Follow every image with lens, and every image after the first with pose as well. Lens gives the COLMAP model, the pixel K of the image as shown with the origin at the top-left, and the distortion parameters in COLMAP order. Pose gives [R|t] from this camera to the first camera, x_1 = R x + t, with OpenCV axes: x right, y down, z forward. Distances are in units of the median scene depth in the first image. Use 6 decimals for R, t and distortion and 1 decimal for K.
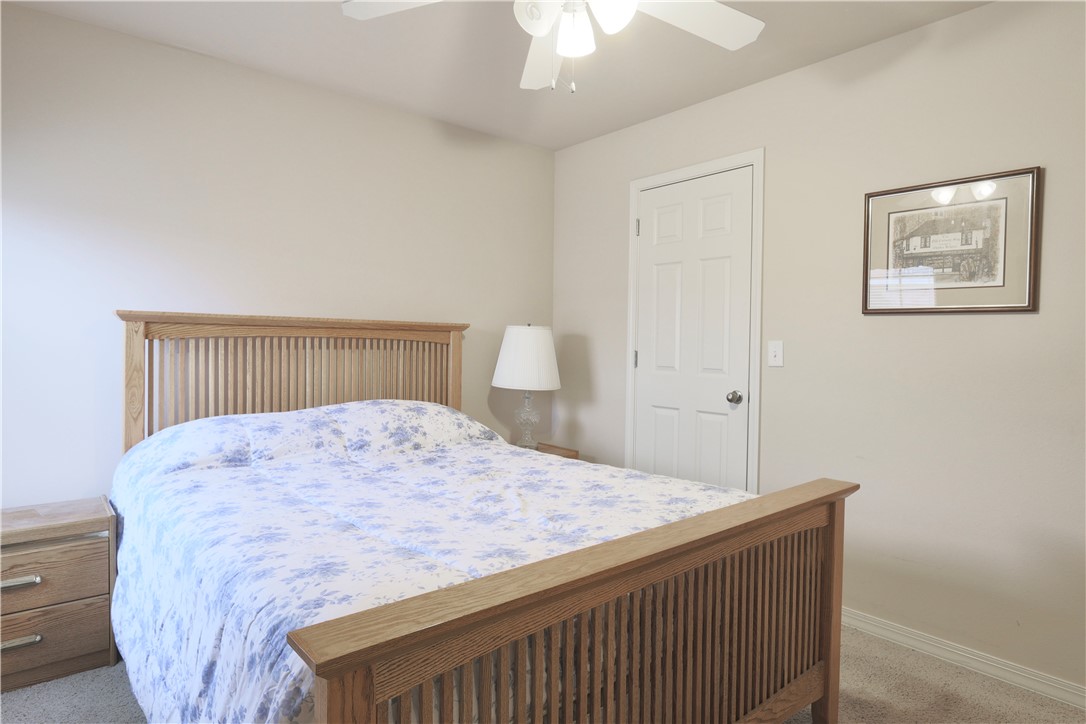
lens RADIAL K [[616.8, 0, 533.5], [0, 616.8, 359.7], [0, 0, 1]] dist [0.002457, 0.000541]
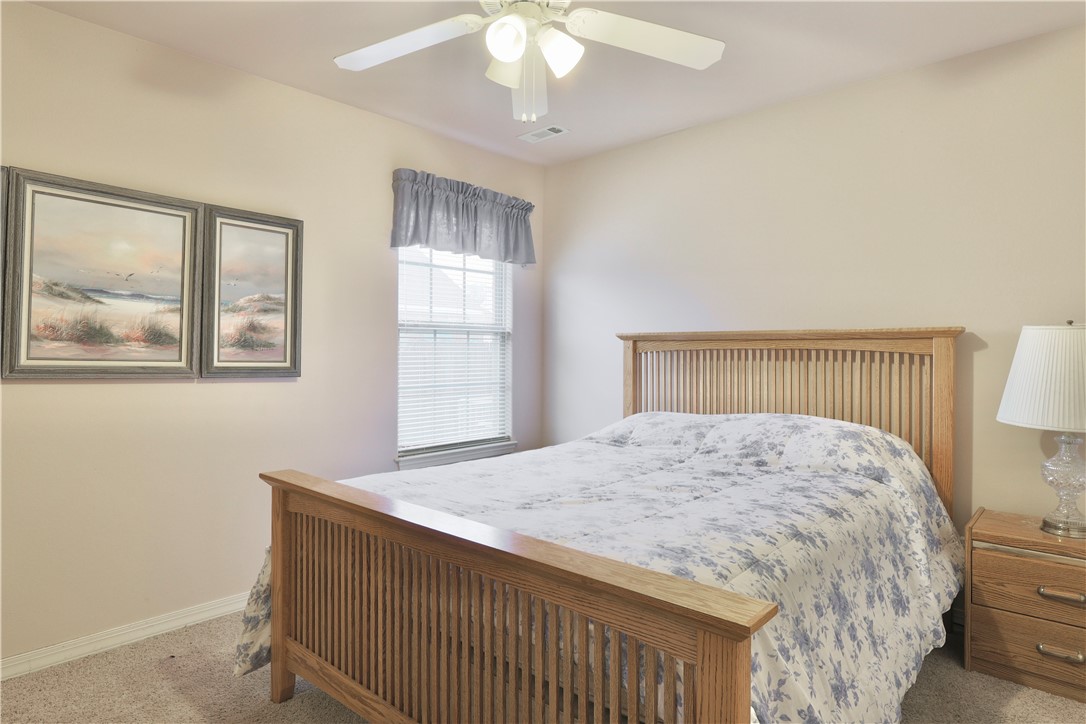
lens RADIAL K [[618.5, 0, 541.1], [0, 618.5, 355.6], [0, 0, 1]] dist [0.004212, -0.001062]
pose [[0.167136, -0.006747, -0.985911, 1.333538], [-0.026860, 0.999574, -0.011394, -0.007671], [0.985568, 0.028385, 0.166883, 0.982667]]
